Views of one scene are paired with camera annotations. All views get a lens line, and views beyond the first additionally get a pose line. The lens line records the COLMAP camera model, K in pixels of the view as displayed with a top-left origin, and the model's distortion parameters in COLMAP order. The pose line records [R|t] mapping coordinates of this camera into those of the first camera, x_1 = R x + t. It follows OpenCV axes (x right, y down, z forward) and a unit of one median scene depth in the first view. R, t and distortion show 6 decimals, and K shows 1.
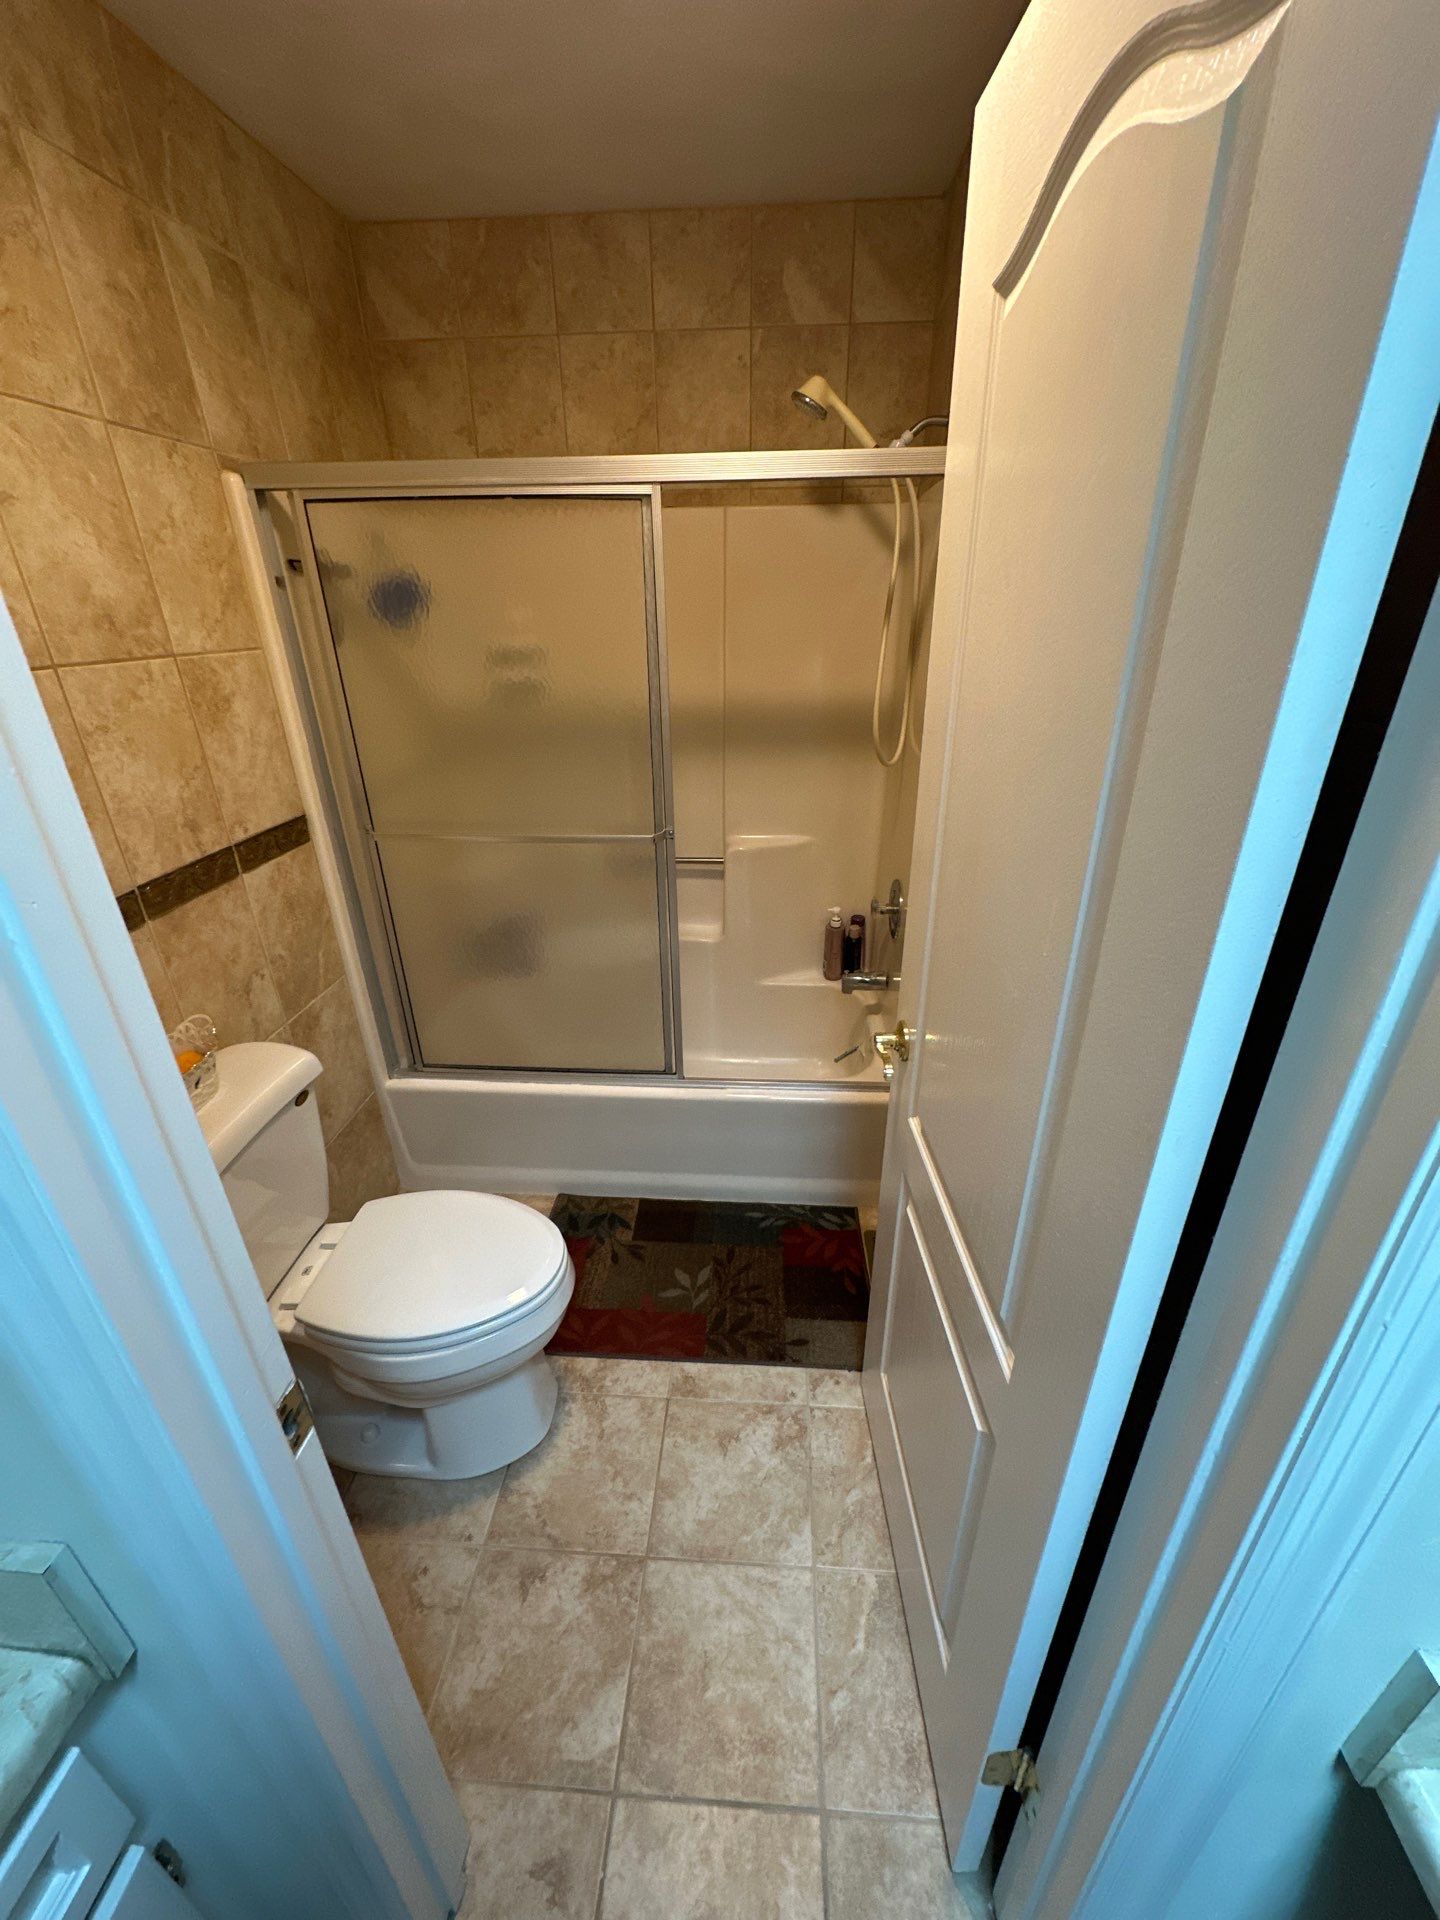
lens RADIAL K [[752.8, 0, 720.3], [0, 752.8, 966.8], [0, 0, 1]] dist [-0.010267, 0.000775]
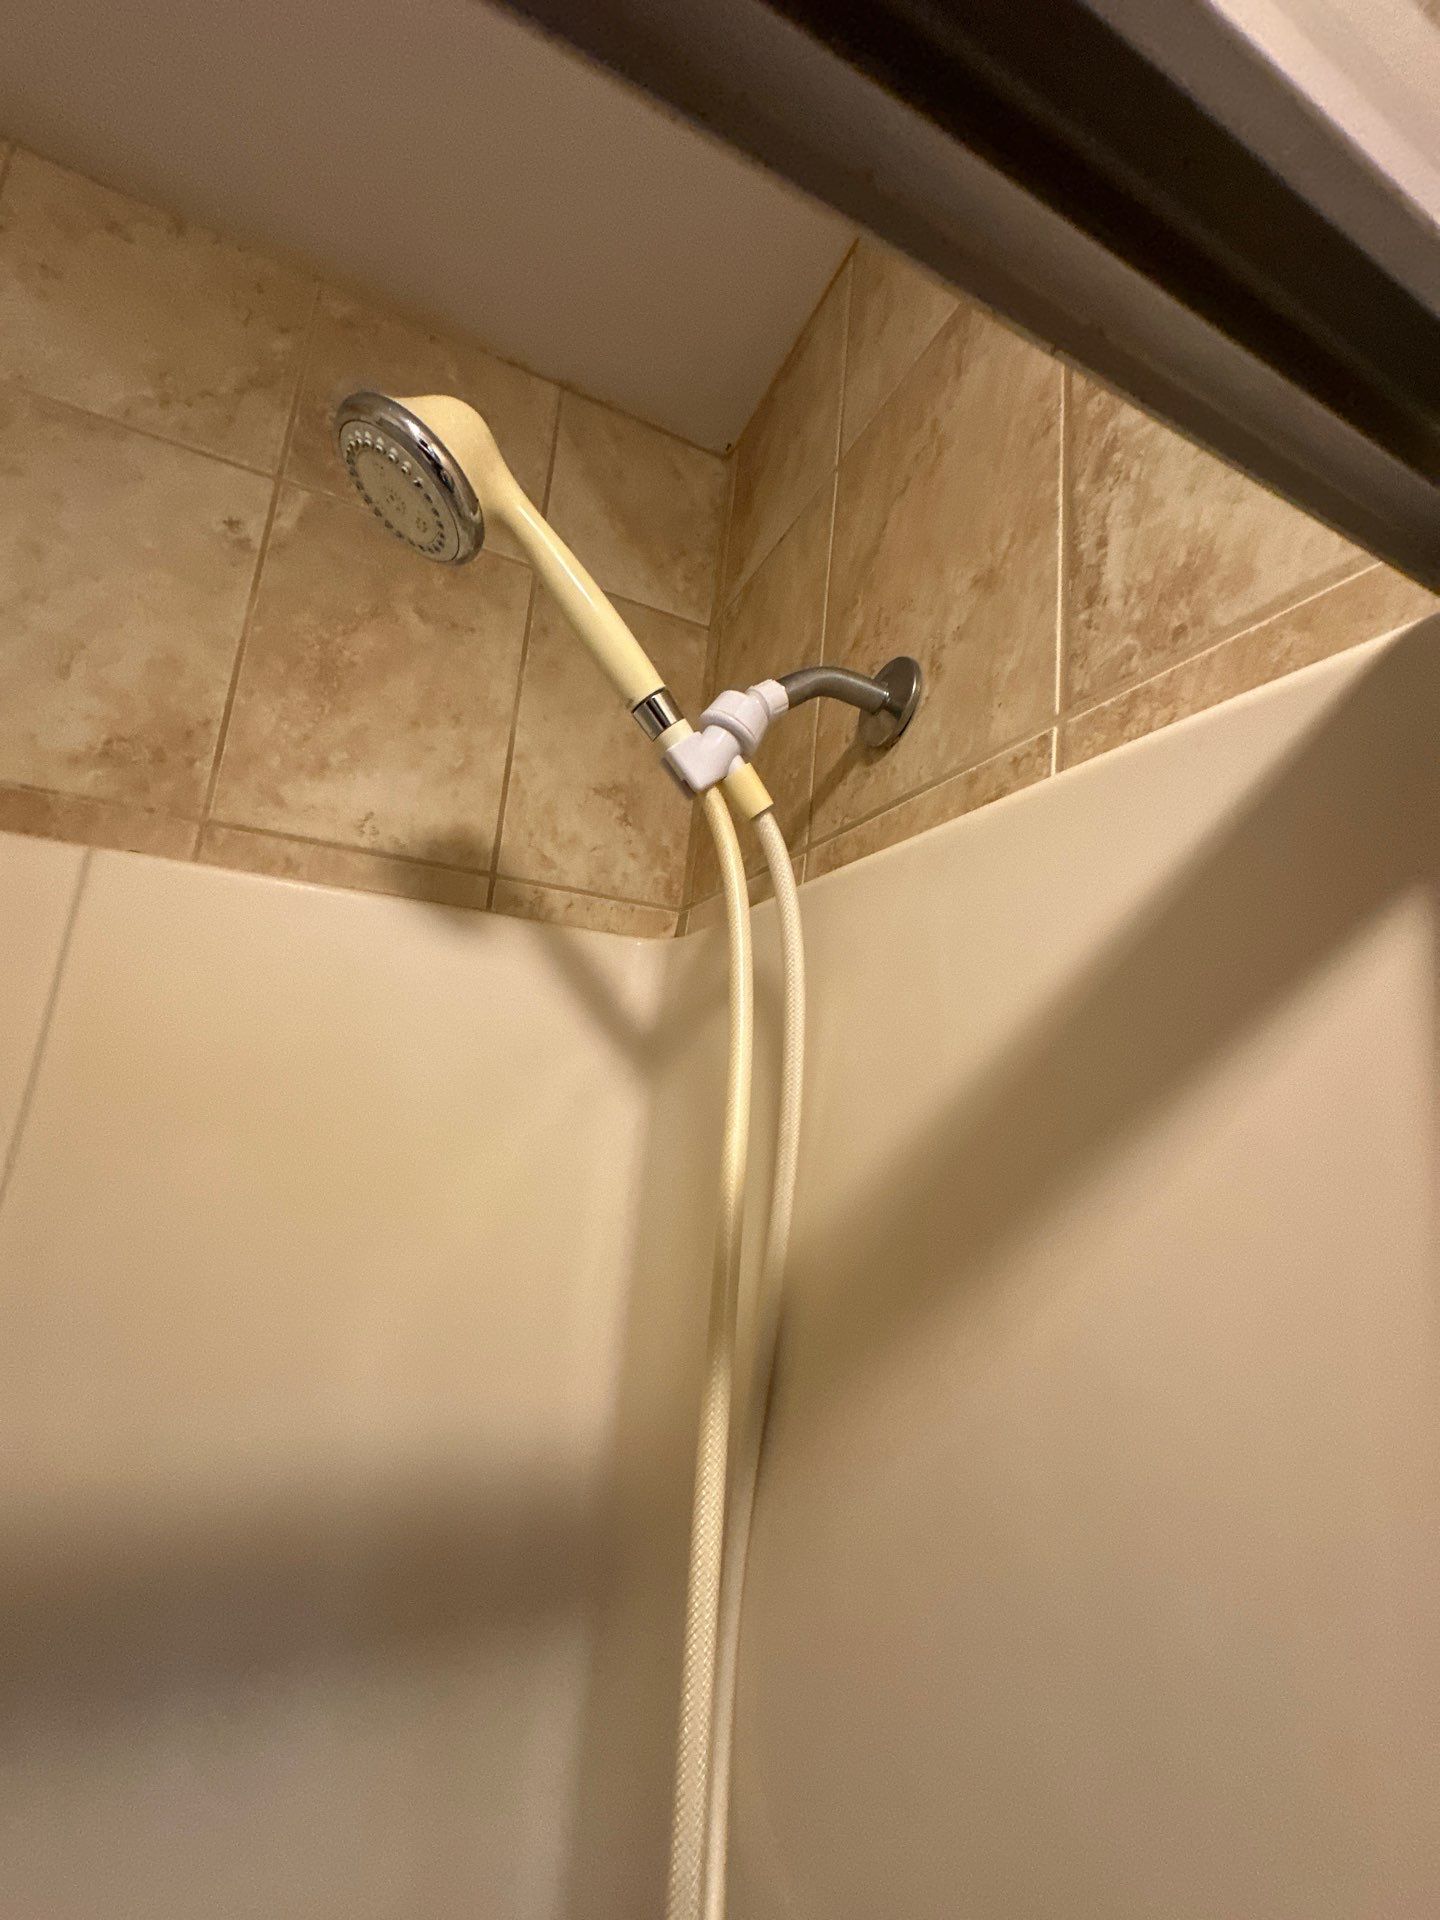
lens RADIAL K [[752.8, 0, 736.9], [0, 752.8, 962.6], [0, 0, 1]] dist [-0.010267, 0.000775]
pose [[0.868396, 0.163637, 0.468092, 0.108550], [0.126990, 0.839111, -0.528930, -0.420967], [-0.479334, 0.518764, 0.707900, 0.756456]]
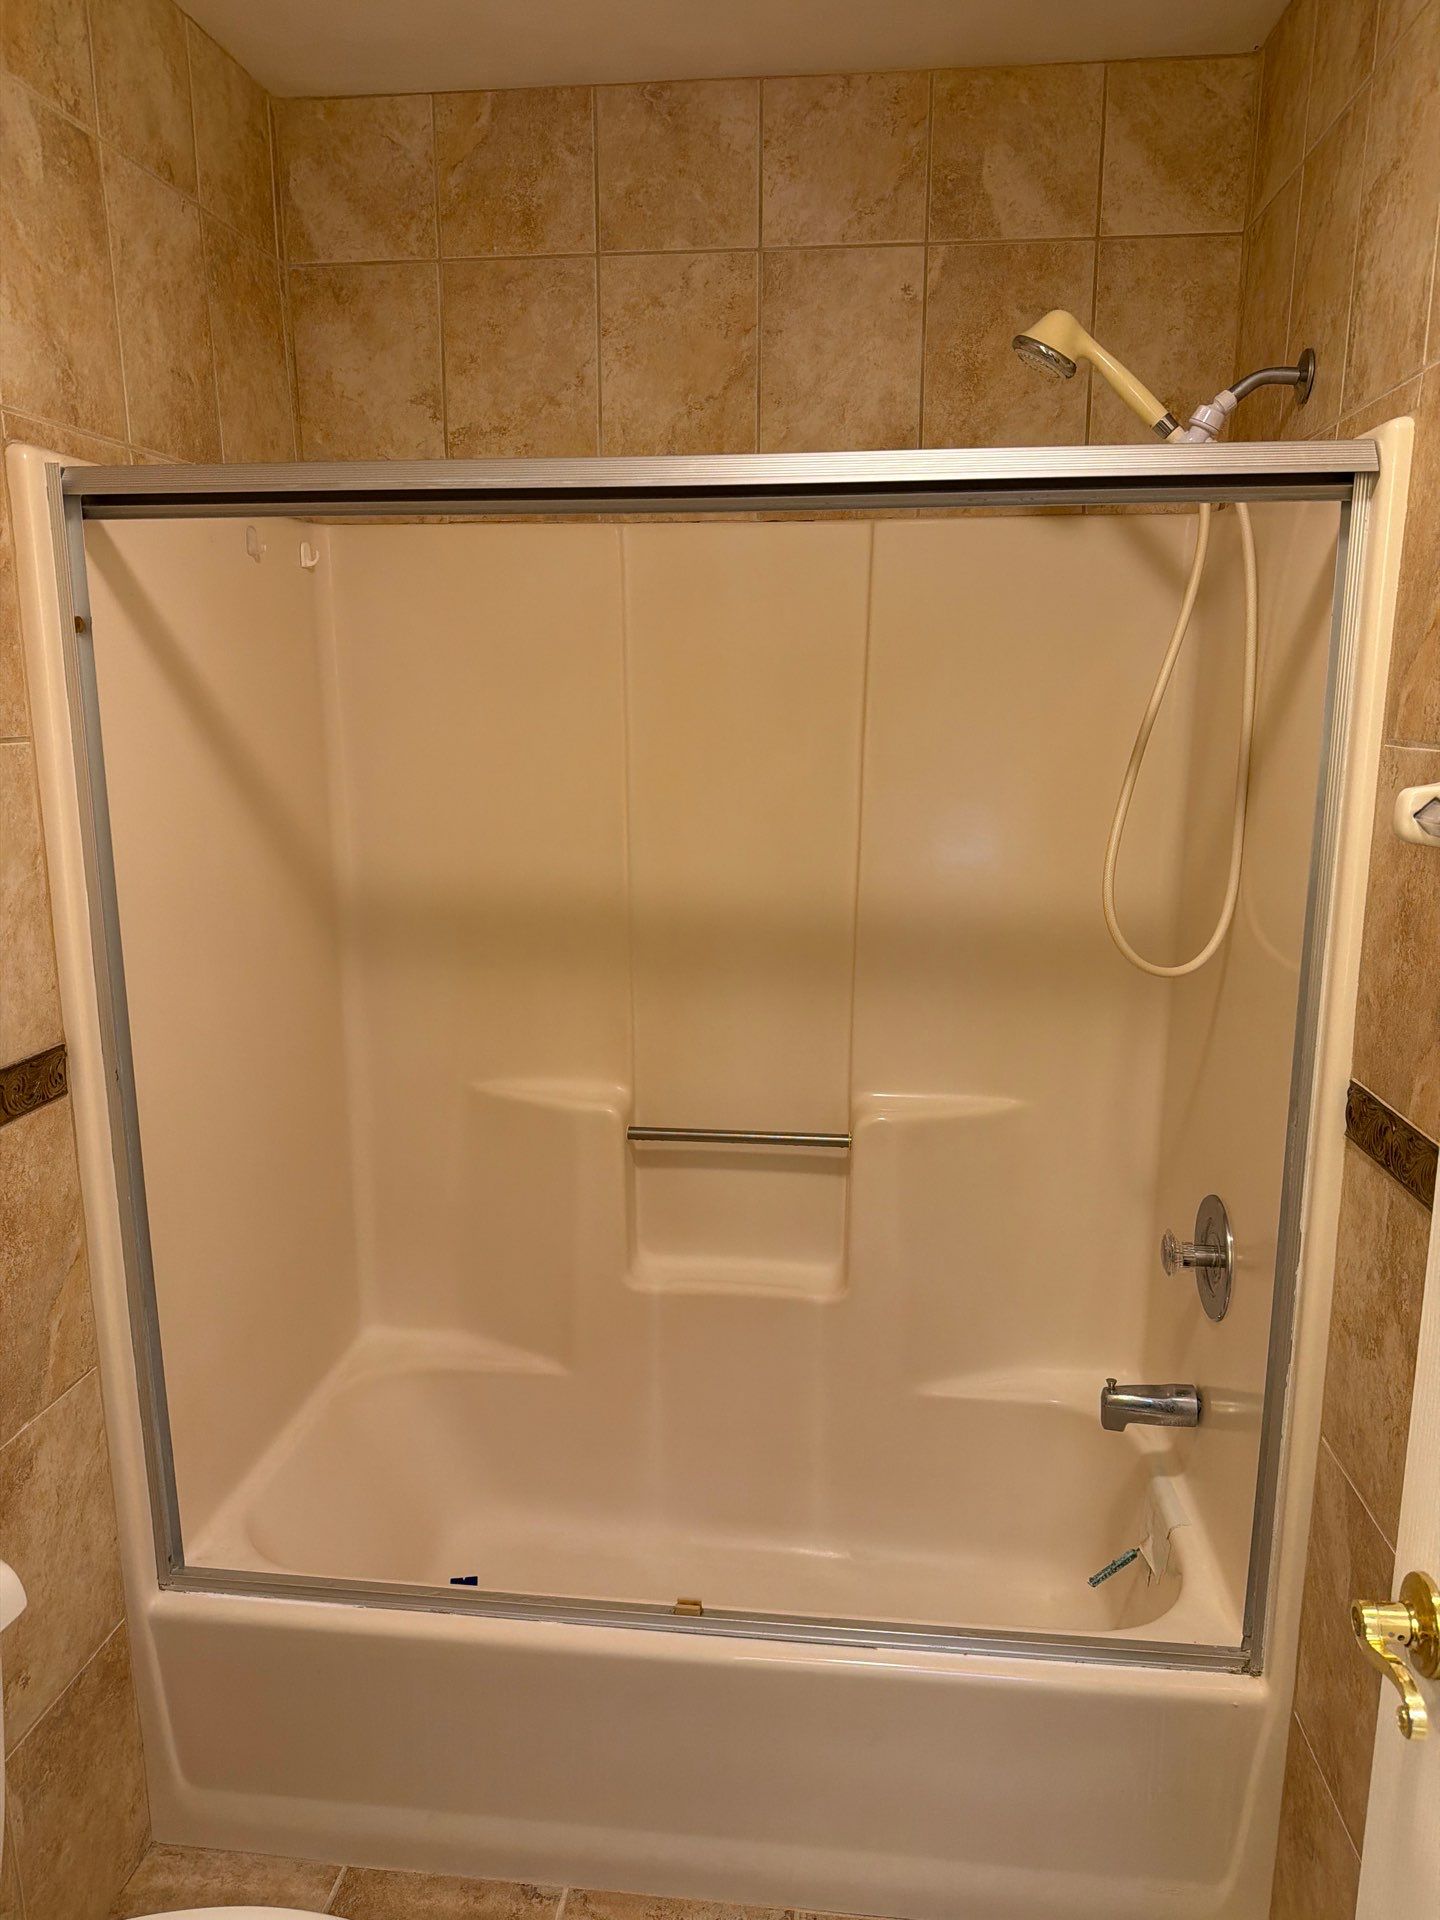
lens RADIAL K [[1344.3, 0, 714.2], [0, 1344.3, 977.4], [0, 0, 1]] dist [-0.000056, -0.017801]
pose [[0.998606, 0.023568, -0.047229, -0.062935], [-0.034049, 0.971345, -0.235221, -0.041426], [0.040332, 0.236501, 0.970794, 0.106928]]
